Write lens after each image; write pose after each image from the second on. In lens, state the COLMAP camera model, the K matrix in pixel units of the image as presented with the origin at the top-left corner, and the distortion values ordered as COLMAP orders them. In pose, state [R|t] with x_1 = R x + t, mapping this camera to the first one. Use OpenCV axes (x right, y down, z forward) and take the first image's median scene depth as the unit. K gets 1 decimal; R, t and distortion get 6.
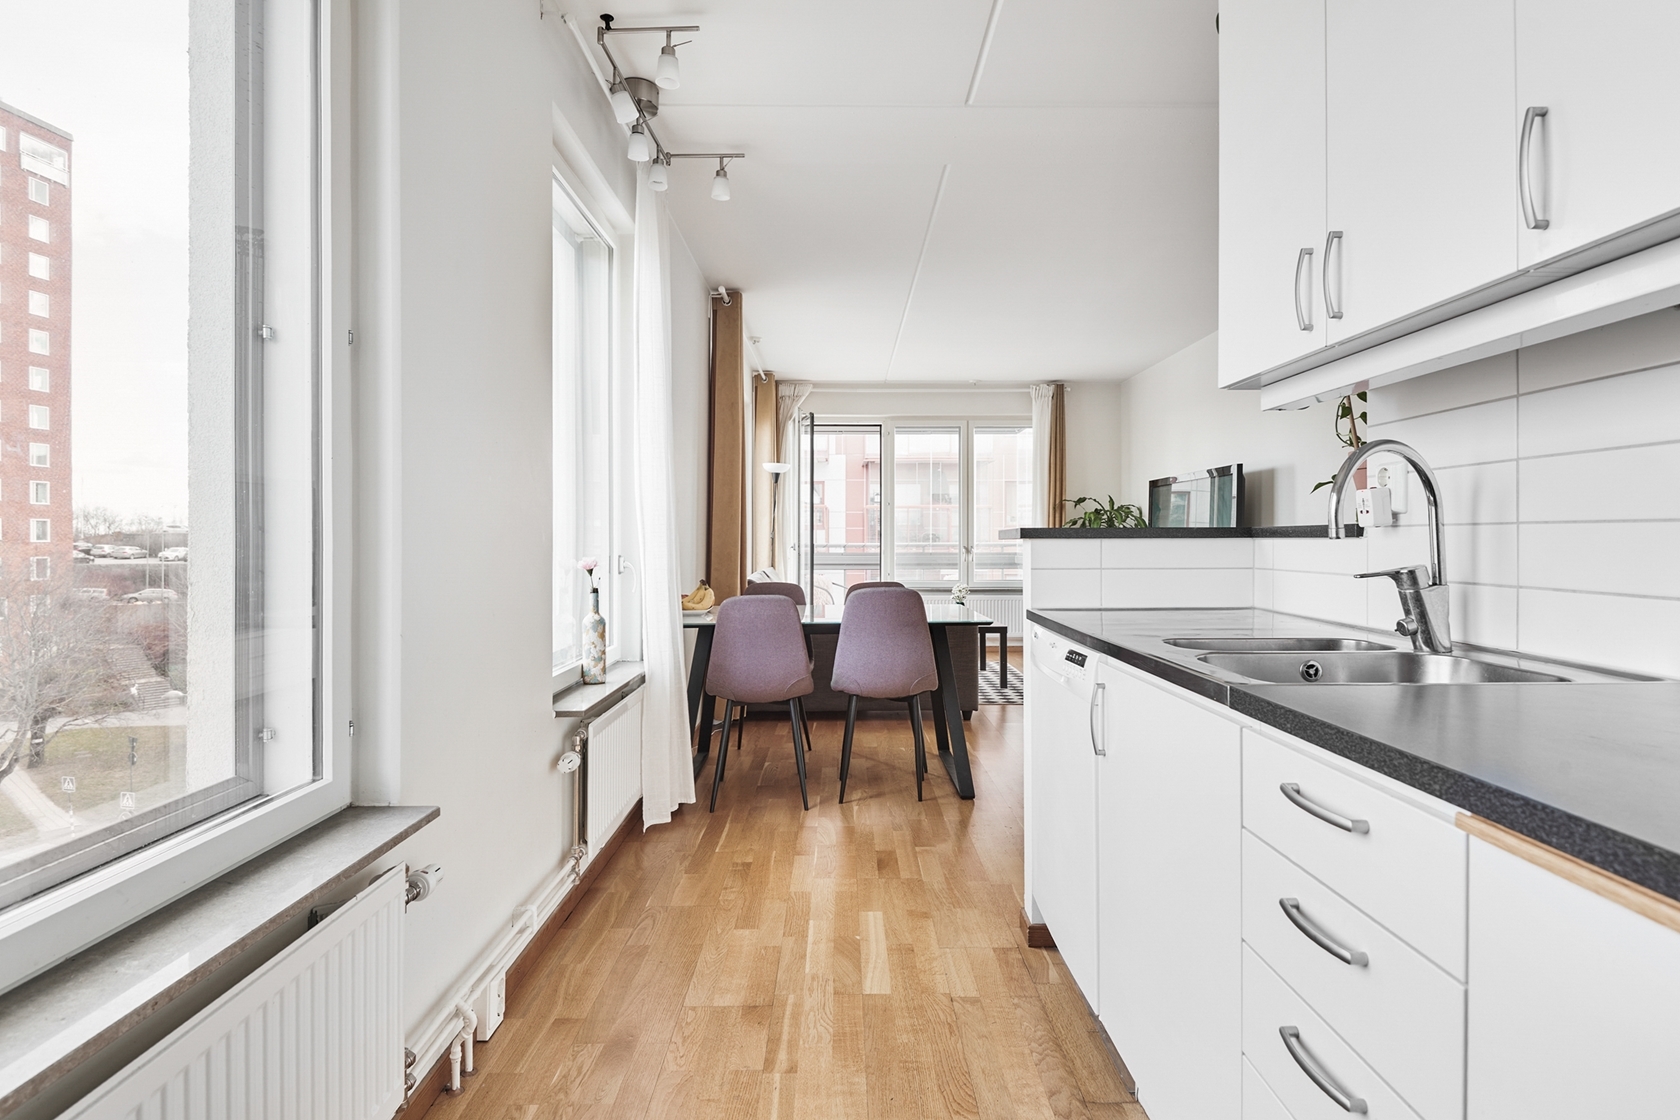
lens RADIAL K [[884.0, 0, 797.4], [0, 884.0, 551.6], [0, 0, 1]] dist [0.000318, -0.000061]
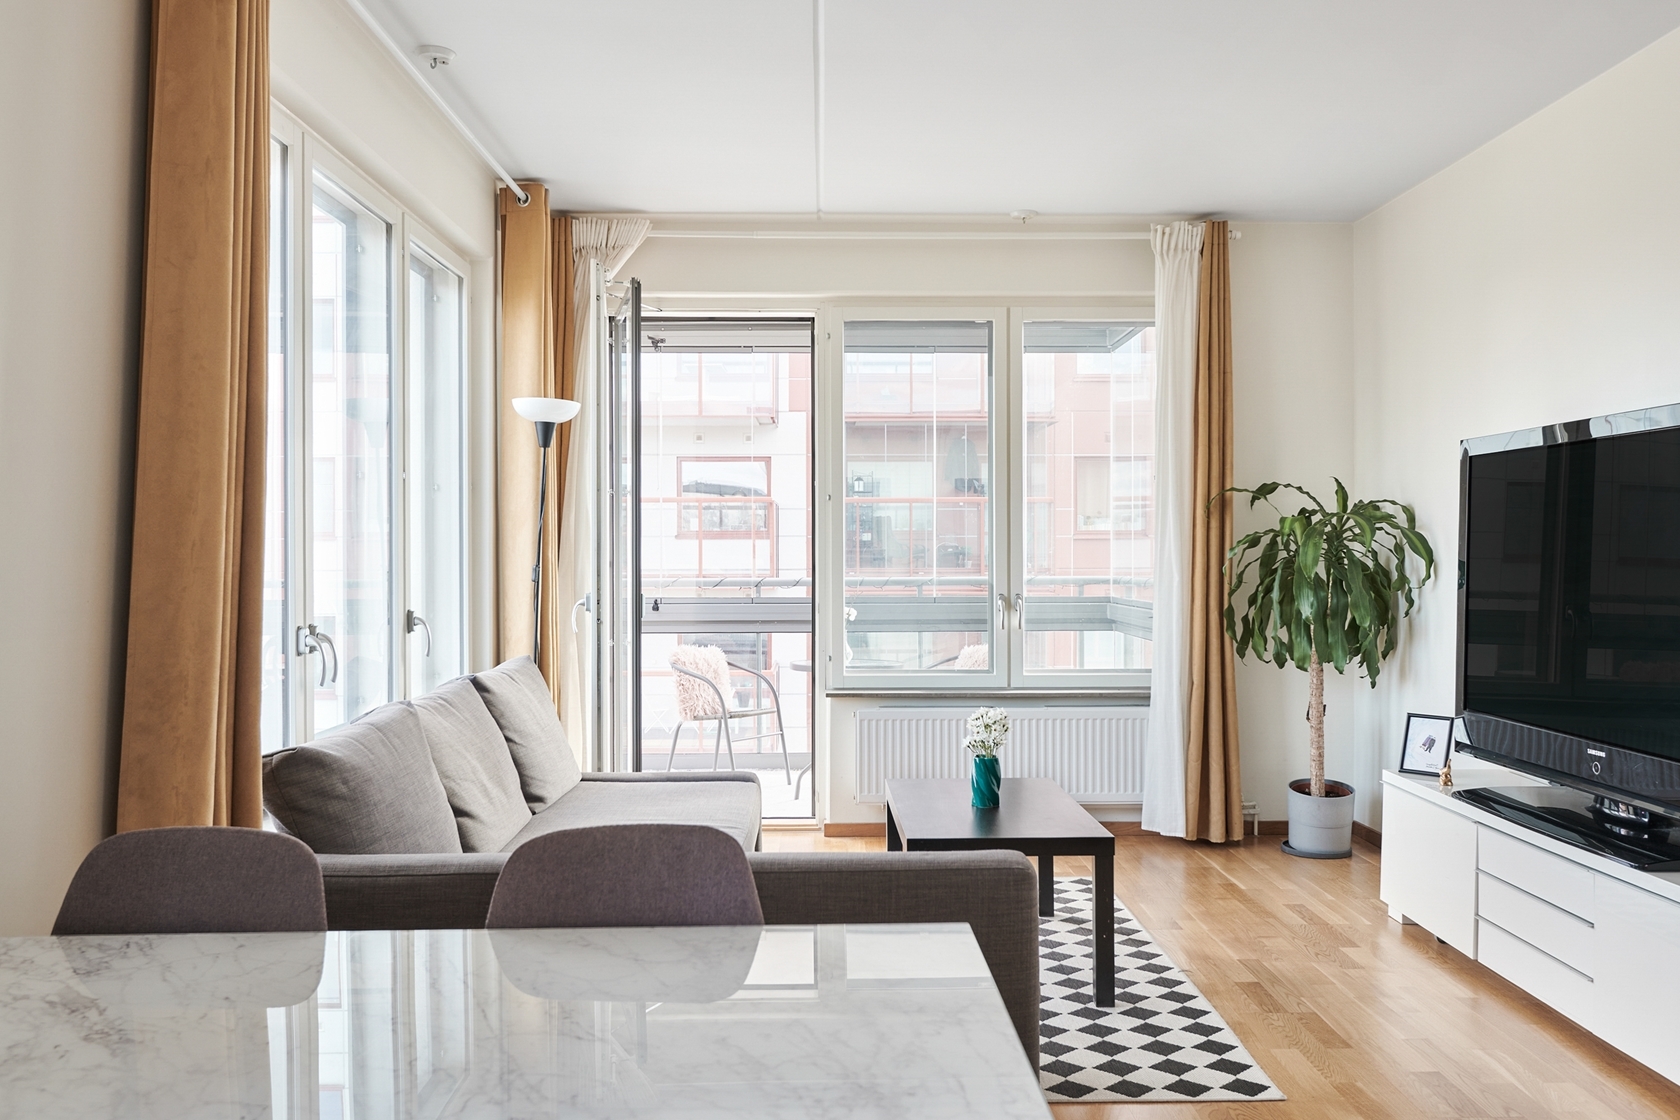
lens RADIAL K [[1332.4, 0, 840.0], [0, 1332.4, 560.0], [0, 0, 1]] dist [0.009196, -0.003393]
pose [[0.998204, -0.003905, 0.059786, 0.072004], [0.004184, 0.999981, -0.004543, -0.021012], [-0.059767, 0.004785, 0.998201, 0.357227]]
